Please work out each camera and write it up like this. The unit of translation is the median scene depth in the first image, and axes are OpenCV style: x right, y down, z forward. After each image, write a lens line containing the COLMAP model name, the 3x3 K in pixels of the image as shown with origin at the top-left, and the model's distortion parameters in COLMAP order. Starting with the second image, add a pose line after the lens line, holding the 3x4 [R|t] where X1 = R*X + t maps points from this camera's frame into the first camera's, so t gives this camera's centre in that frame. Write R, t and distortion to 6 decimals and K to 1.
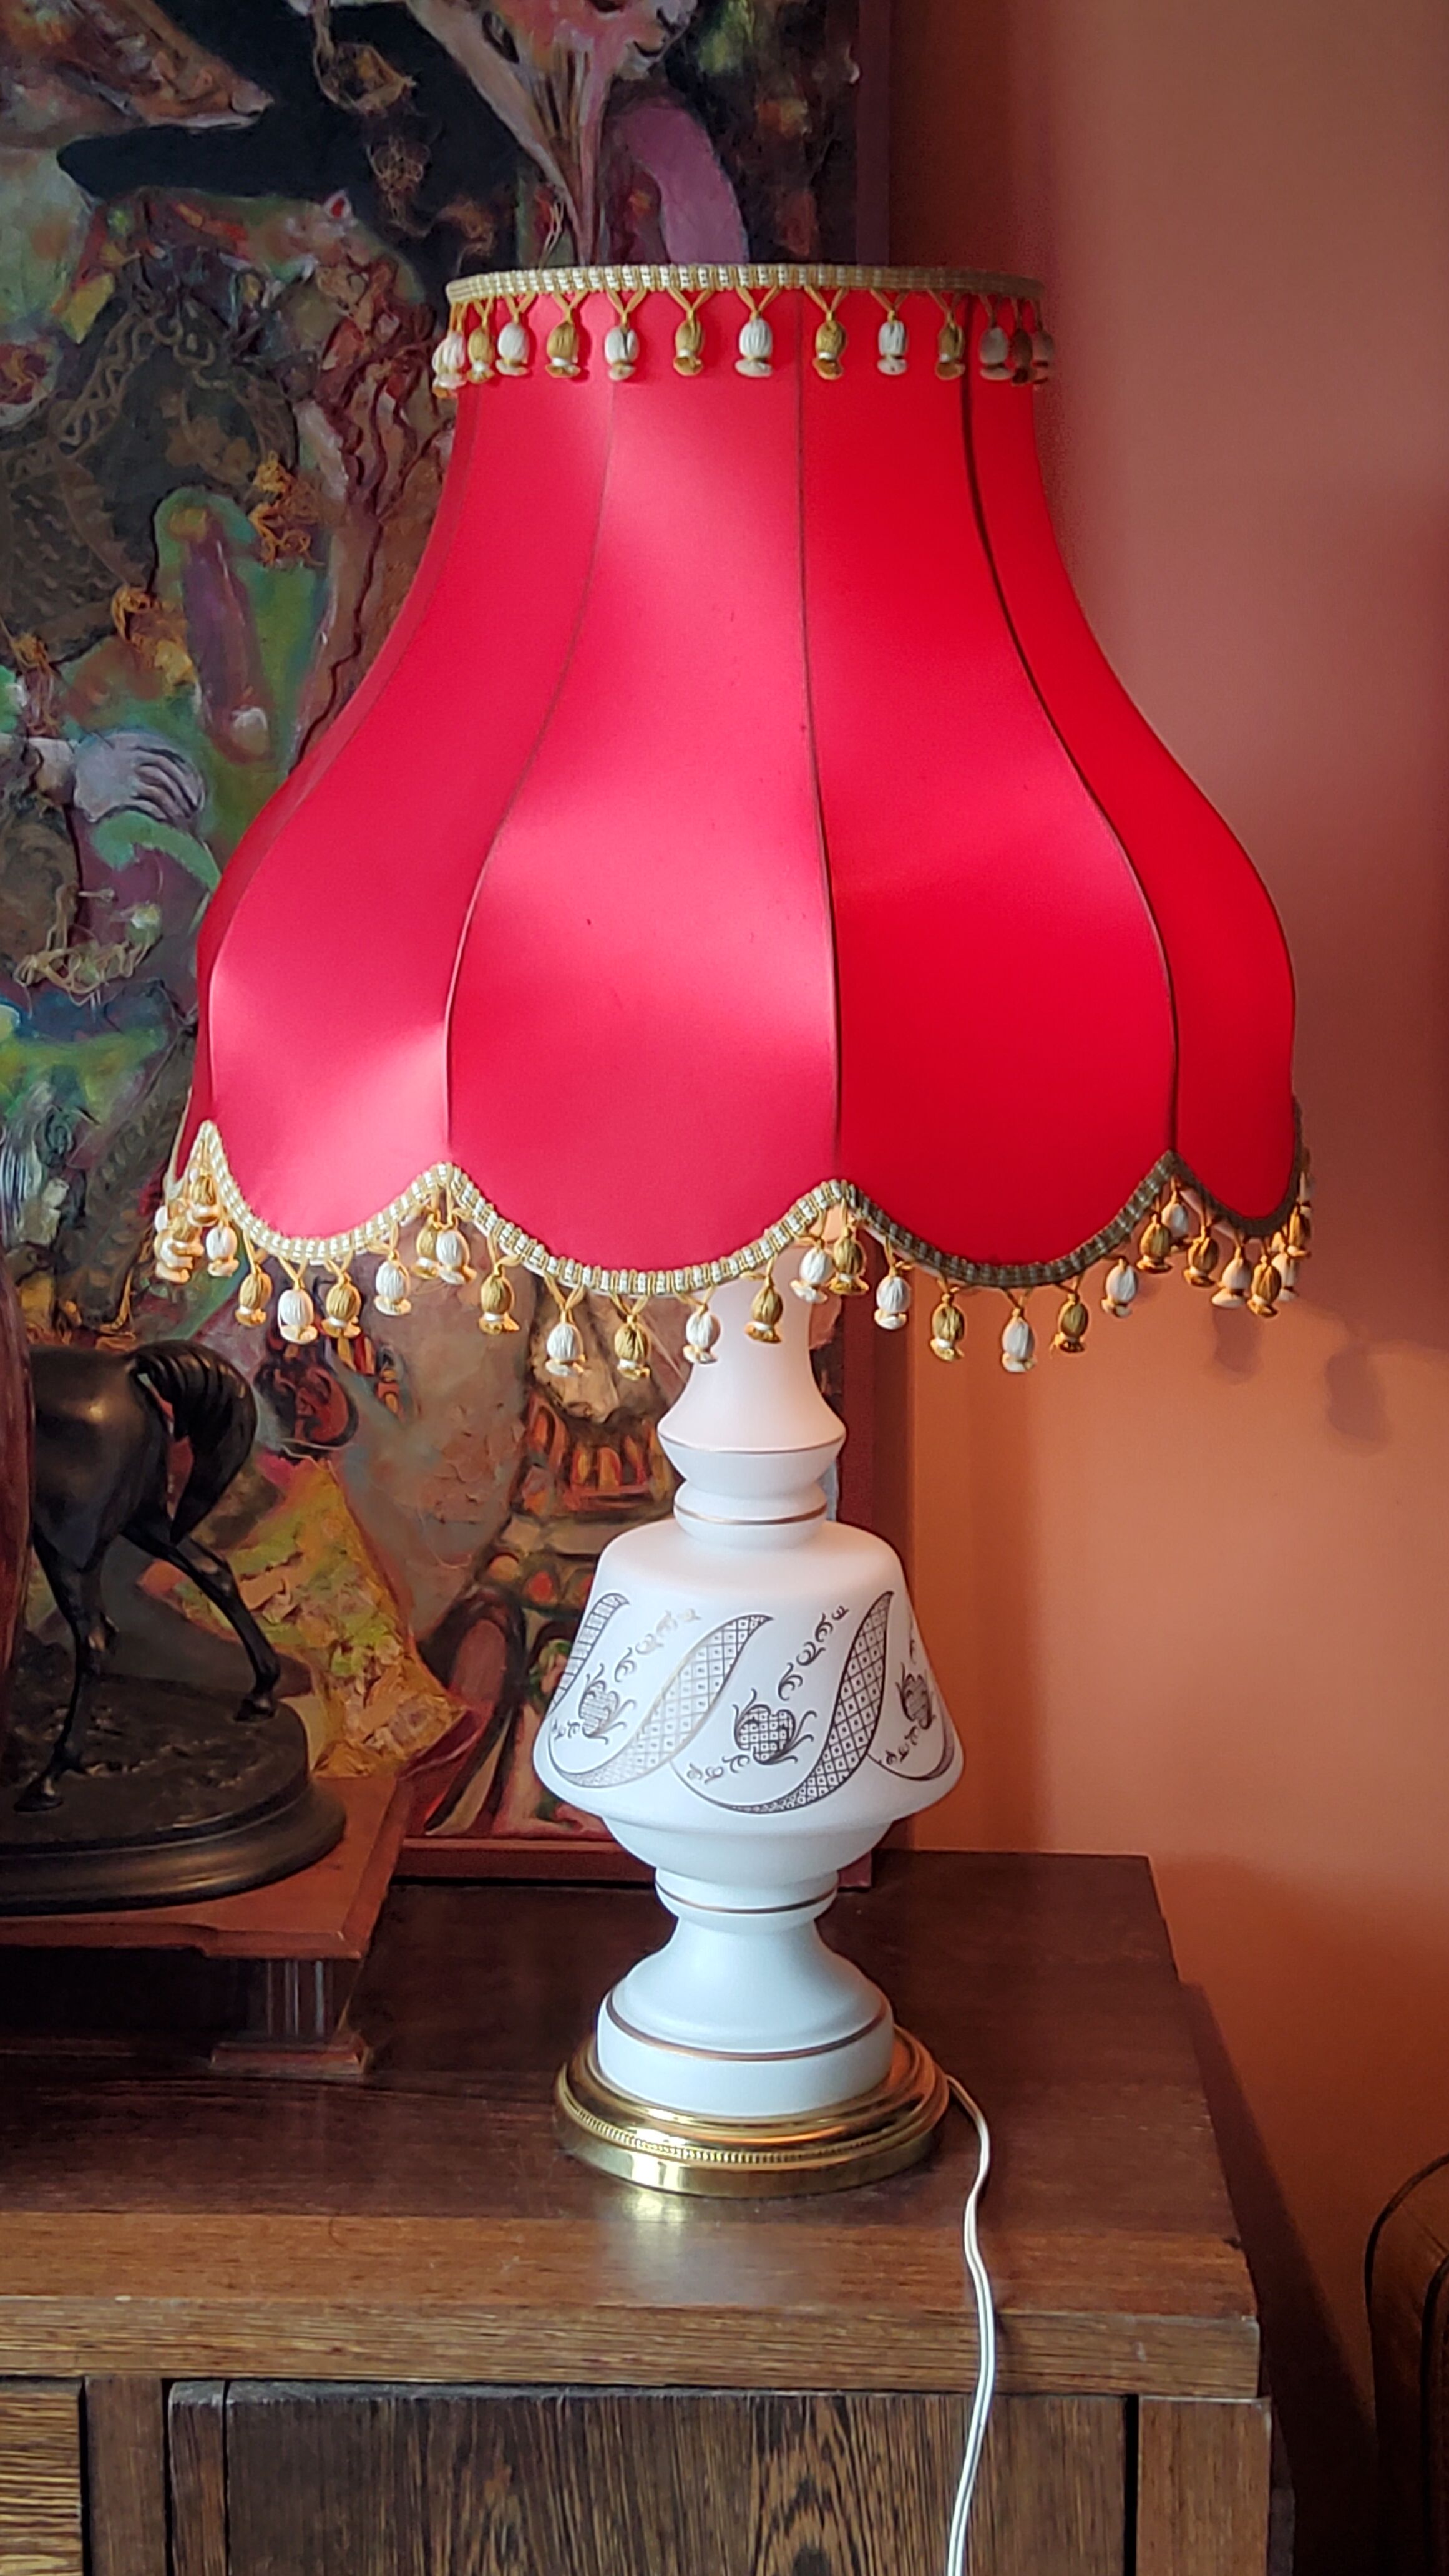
lens RADIAL K [[3814.7, 0, 779.7], [0, 3814.7, 1276.0], [0, 0, 1]] dist [0.107292, 0.000000]
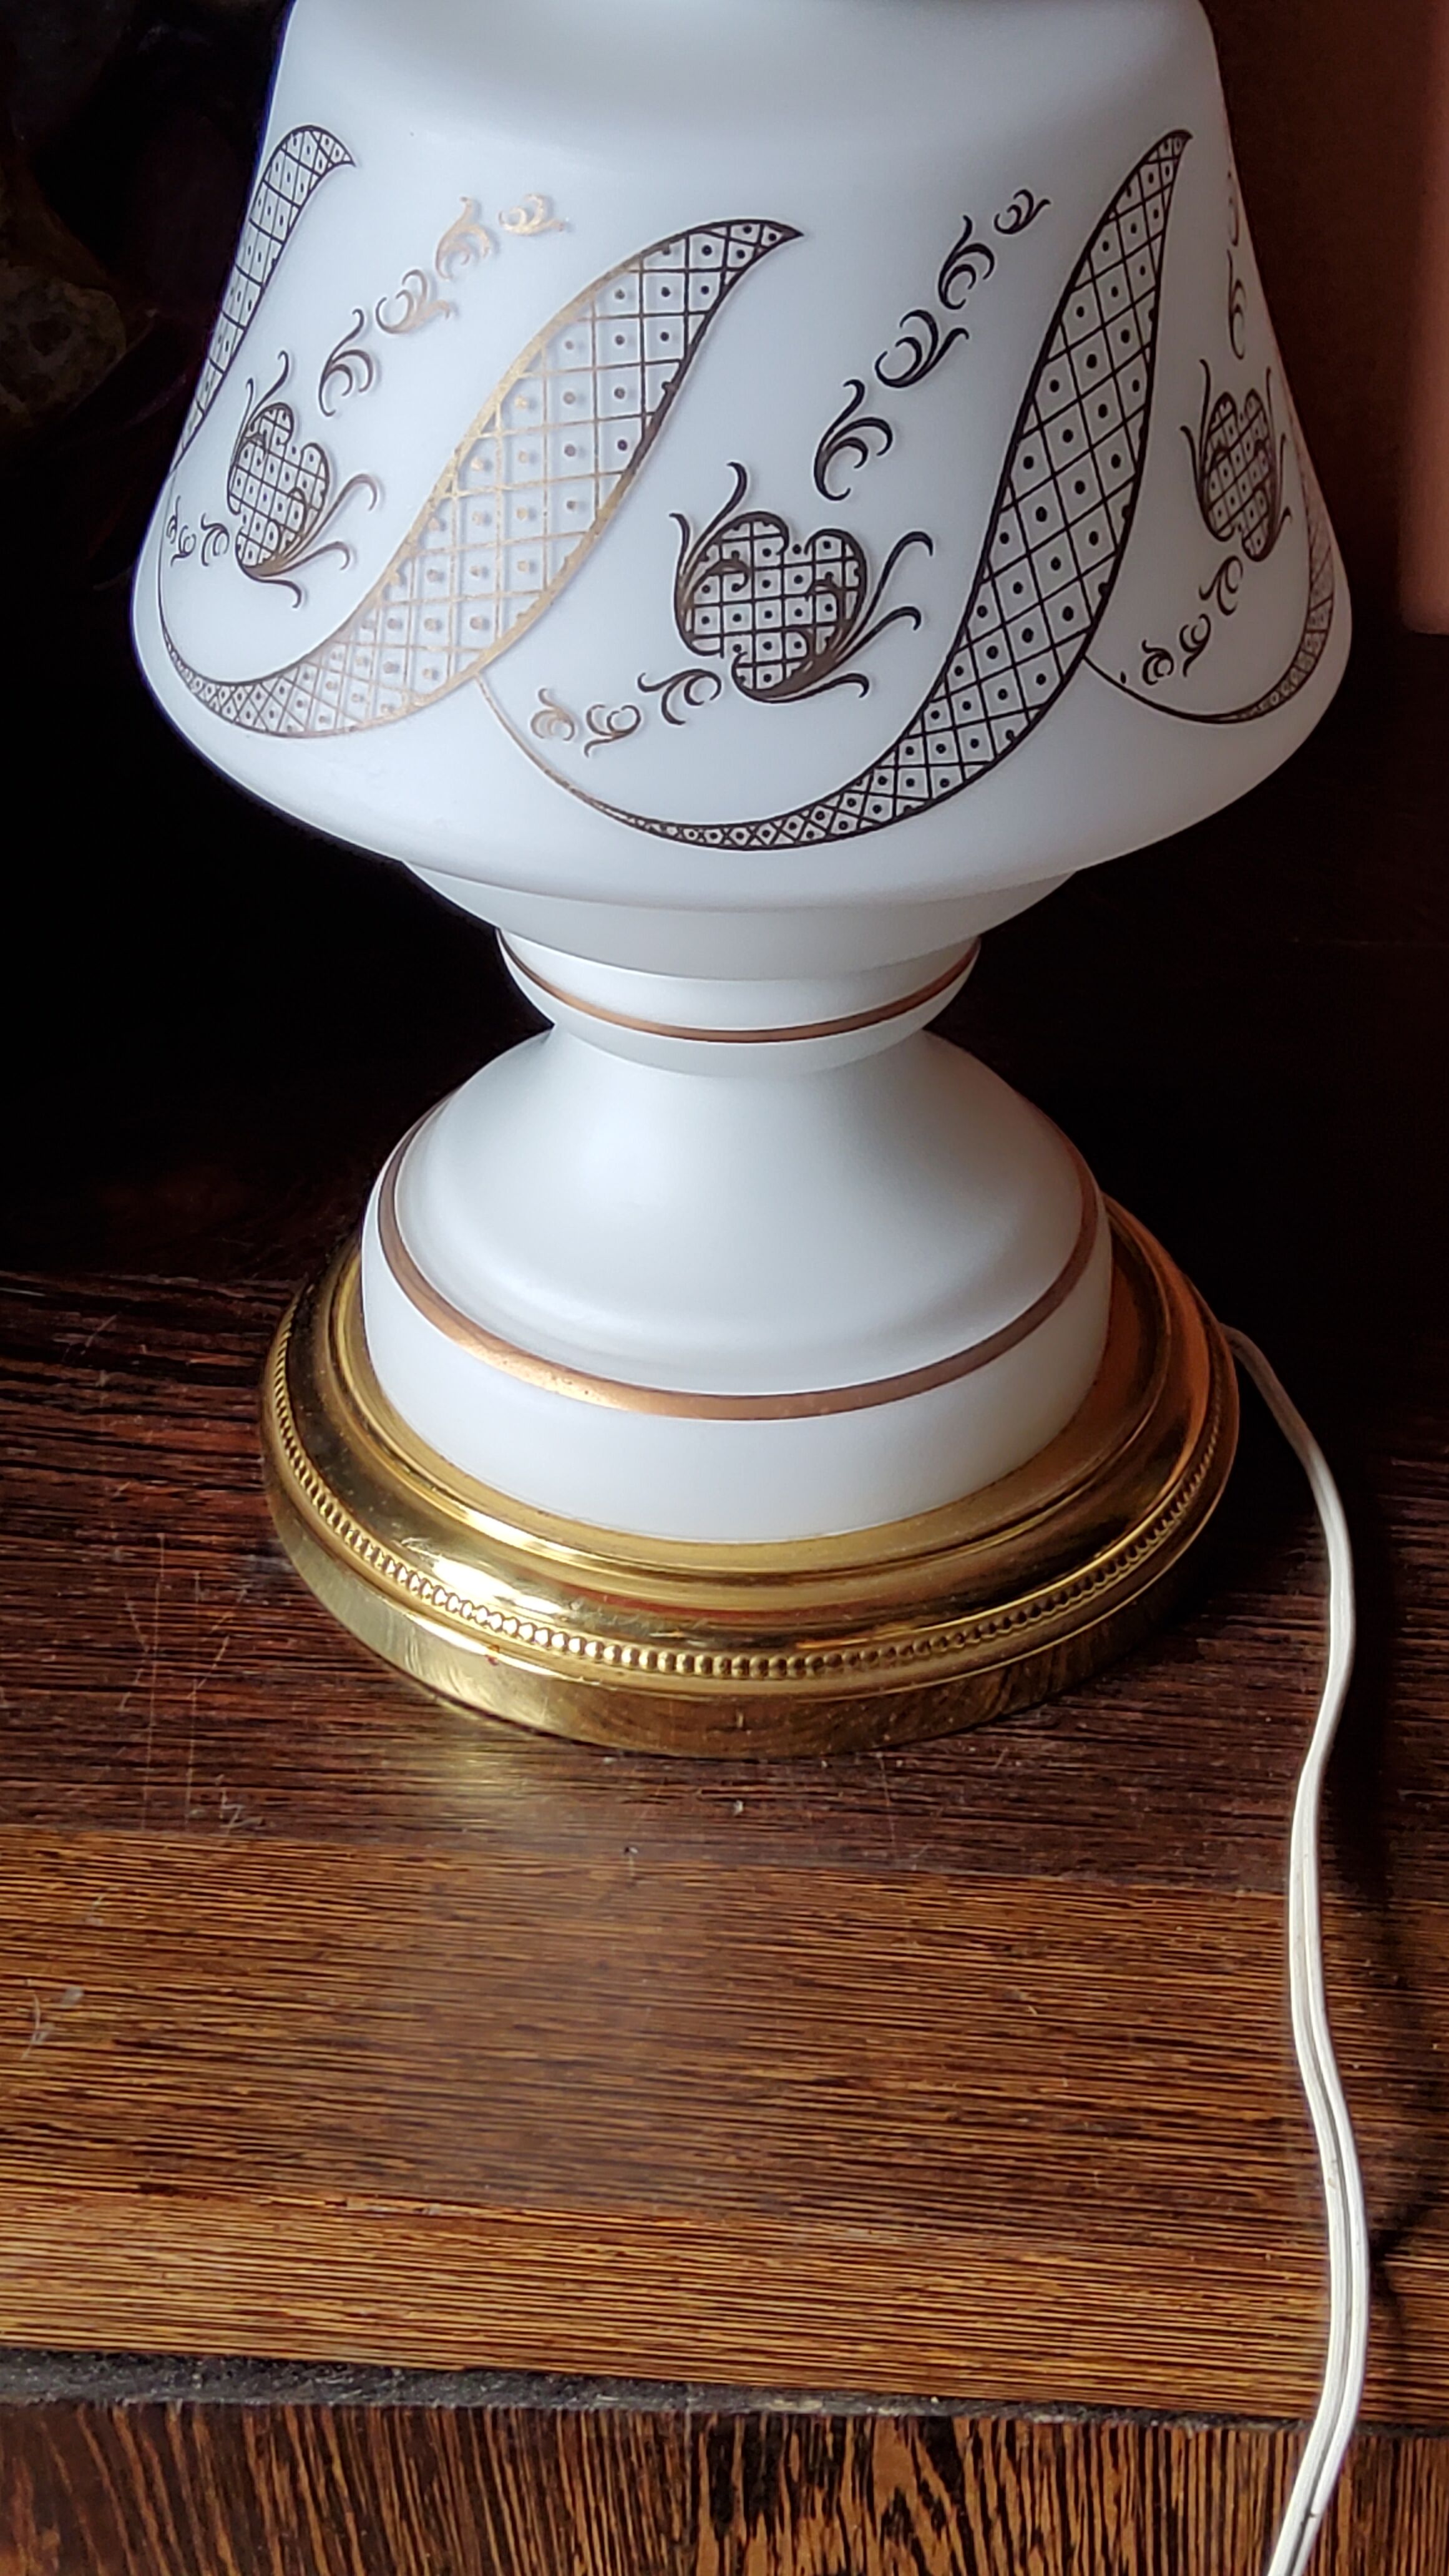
lens RADIAL K [[3814.7, 0, 747.4], [0, 3814.7, 1263.2], [0, 0, 1]] dist [0.107292, 0.000000]
pose [[0.998886, 0.028507, -0.037604, 0.006709], [-0.010877, 0.914525, 0.404383, 0.034243], [0.045917, -0.403523, 0.913816, 0.581899]]
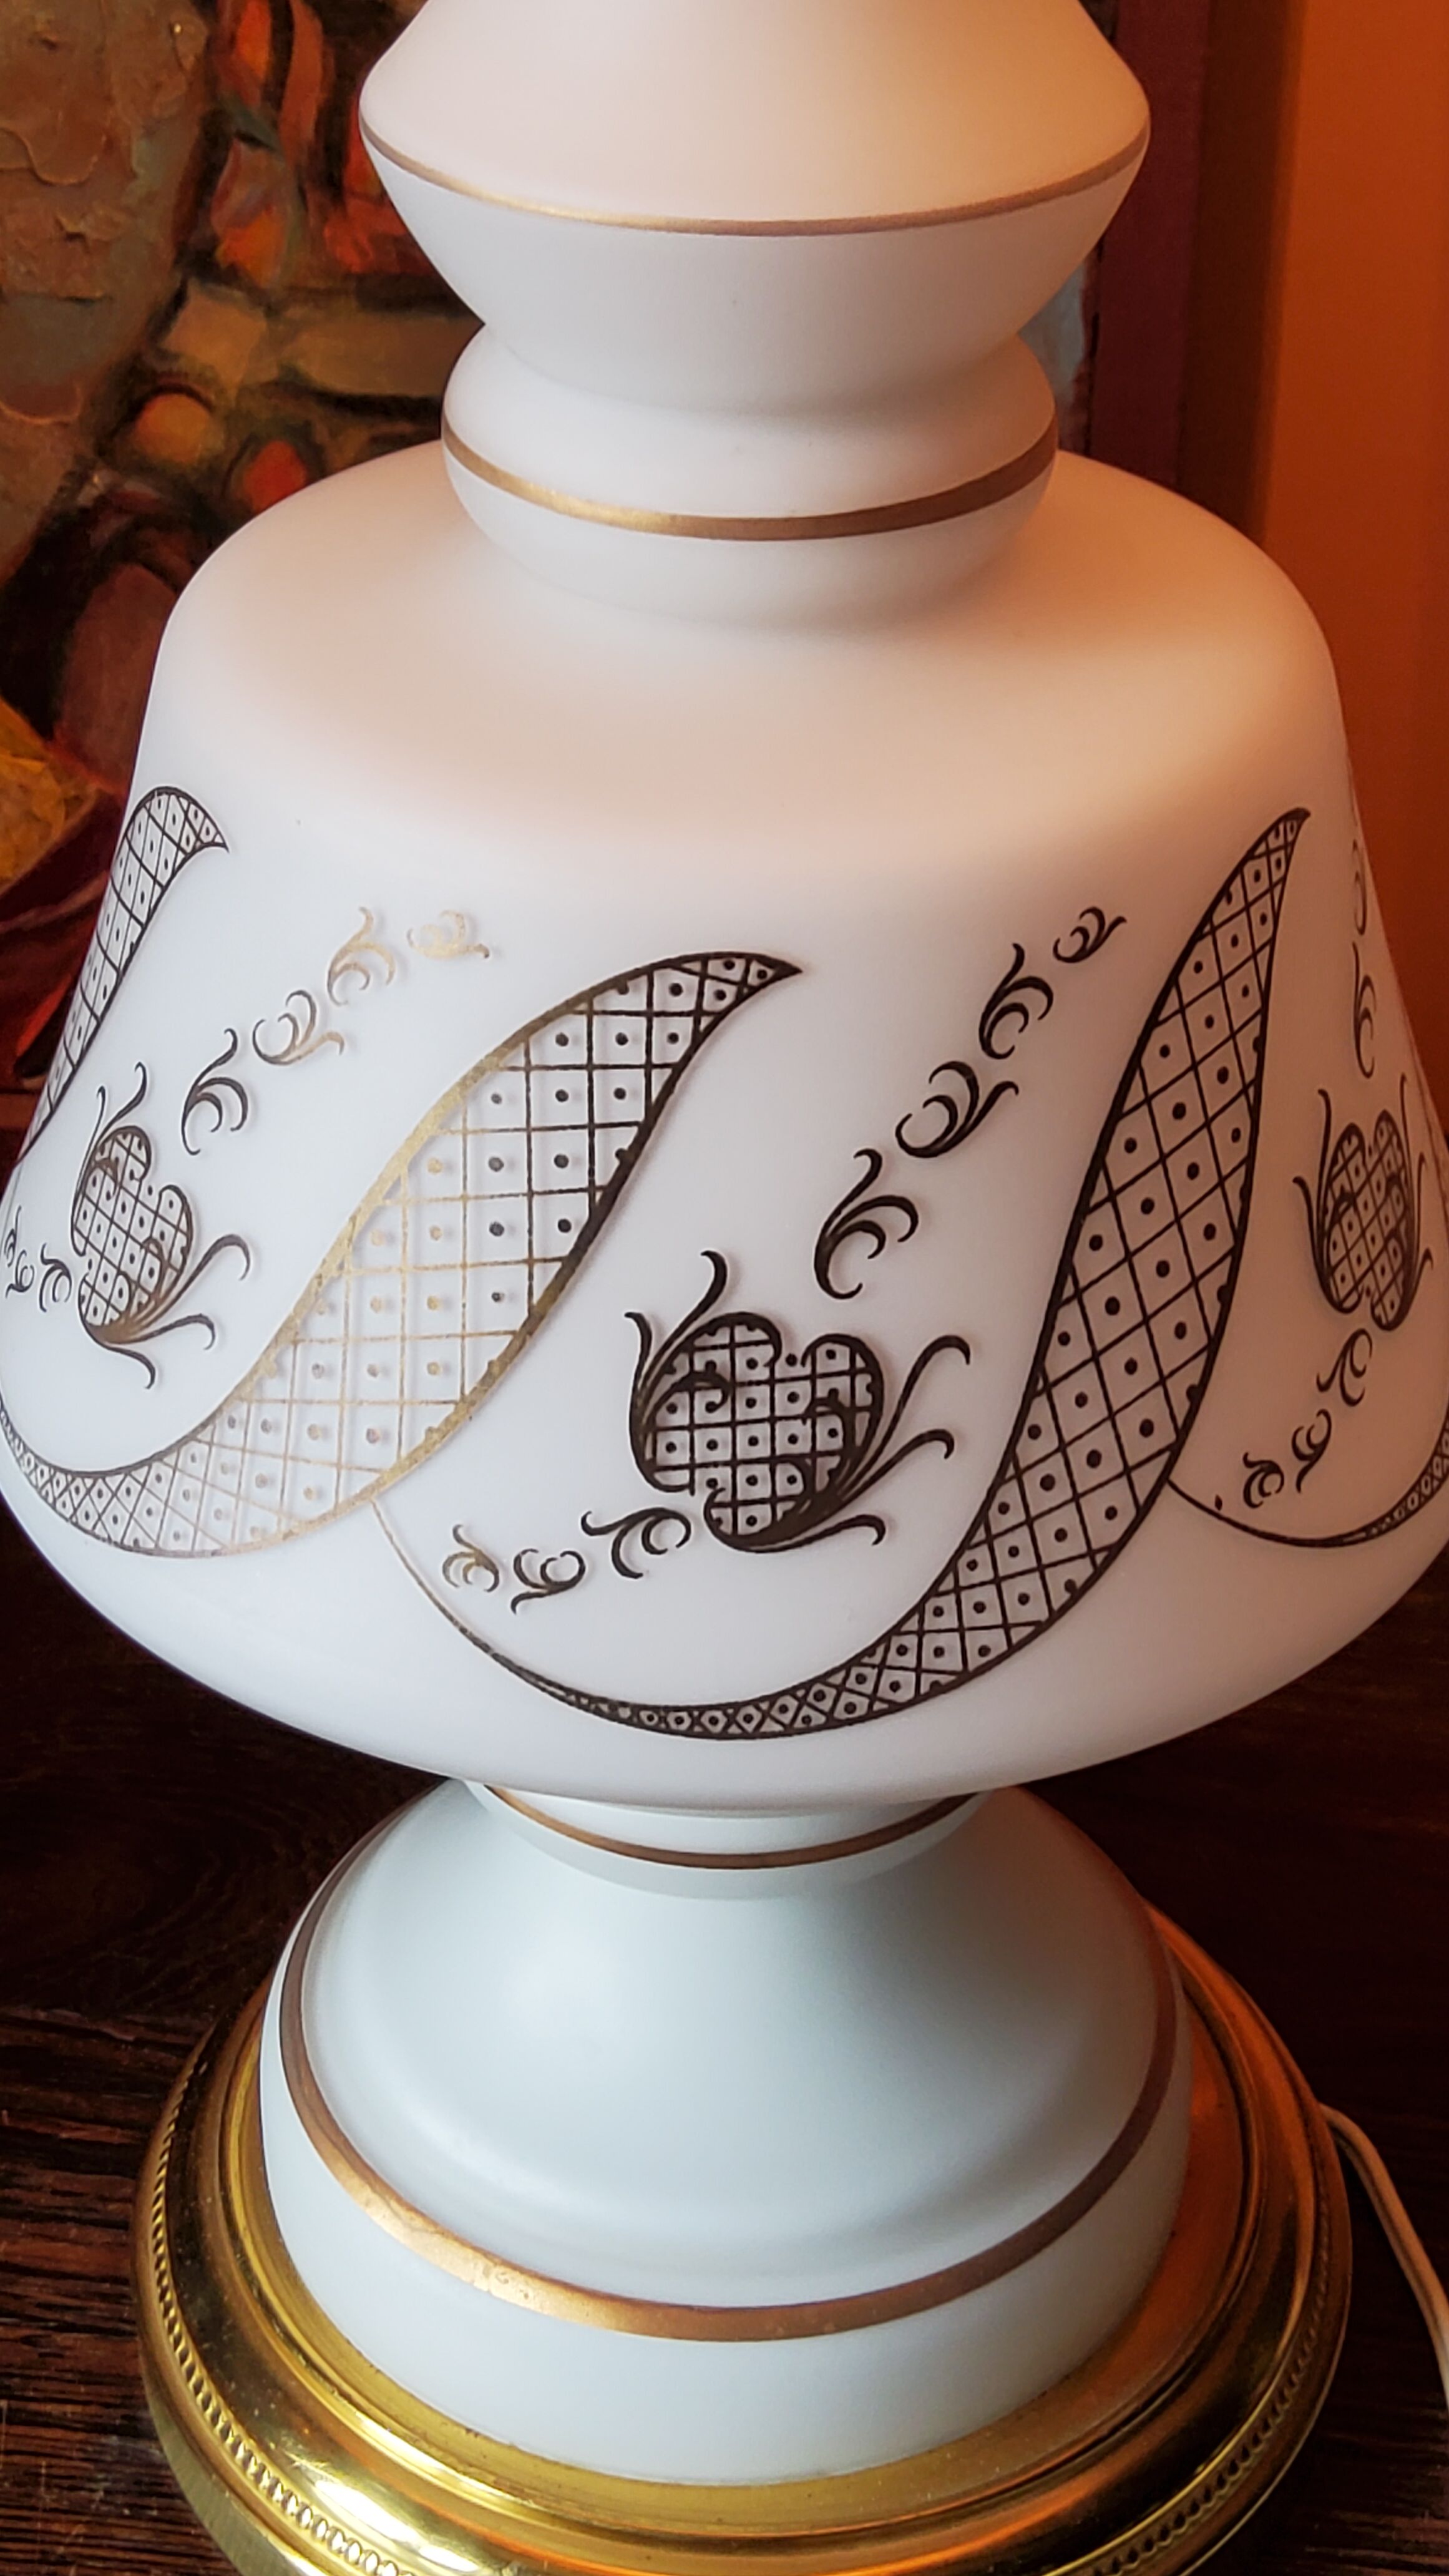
lens RADIAL K [[3814.7, 0, 772.4], [0, 3814.7, 1264.9], [0, 0, 1]] dist [0.107292, 0.000000]
pose [[0.998028, 0.038861, -0.049296, 0.007503], [-0.018757, 0.934067, 0.356604, 0.019298], [0.059904, -0.354976, 0.932954, 0.660725]]
